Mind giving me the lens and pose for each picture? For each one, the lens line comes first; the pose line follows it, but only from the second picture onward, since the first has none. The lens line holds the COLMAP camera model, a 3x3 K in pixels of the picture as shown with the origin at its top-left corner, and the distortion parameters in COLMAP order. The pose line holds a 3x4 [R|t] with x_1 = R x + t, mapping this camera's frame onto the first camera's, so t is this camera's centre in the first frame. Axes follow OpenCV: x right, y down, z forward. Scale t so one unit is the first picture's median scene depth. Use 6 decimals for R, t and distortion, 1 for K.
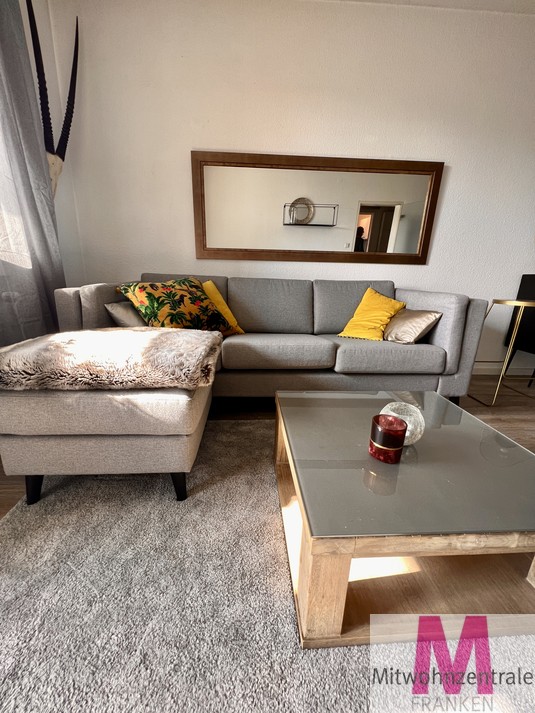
lens RADIAL K [[285.0, 0, 266.4], [0, 285.0, 356.5], [0, 0, 1]] dist [-0.002593, 0.000573]
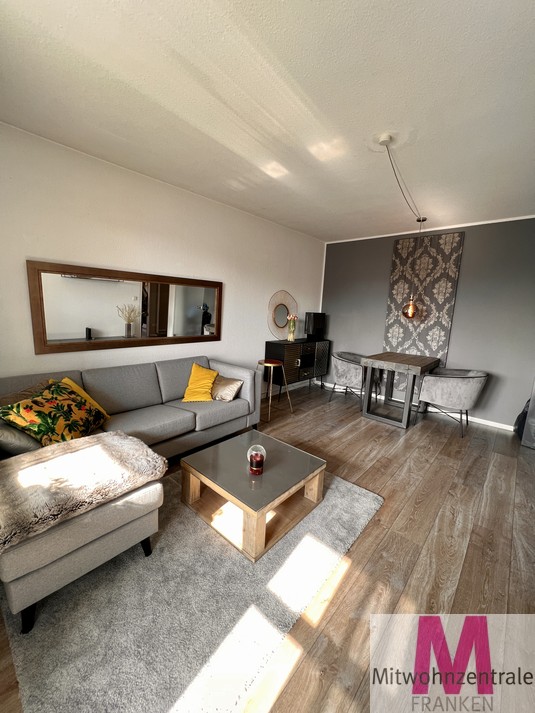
lens RADIAL K [[286.0, 0, 267.2], [0, 286.0, 355.7], [0, 0, 1]] dist [-0.000691, 0.000179]
pose [[0.710752, -0.111788, 0.694503, -0.508547], [0.163407, 0.986523, -0.008438, -0.271307], [-0.684200, 0.119484, 0.719440, -0.412914]]
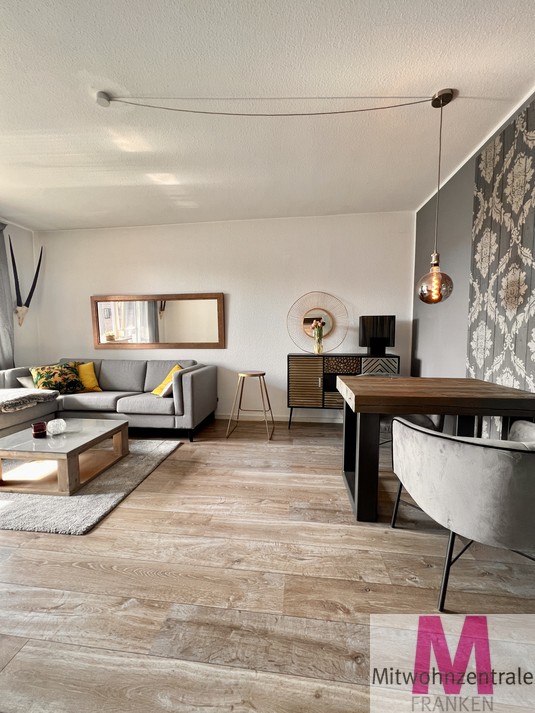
lens RADIAL K [[286.0, 0, 267.1], [0, 286.0, 355.8], [0, 0, 1]] dist [-0.000691, 0.000179]
pose [[0.984053, -0.016945, -0.177068, 1.564508], [-0.018136, 0.980707, -0.194640, 0.037527], [0.176950, 0.194747, 0.964760, -0.730788]]
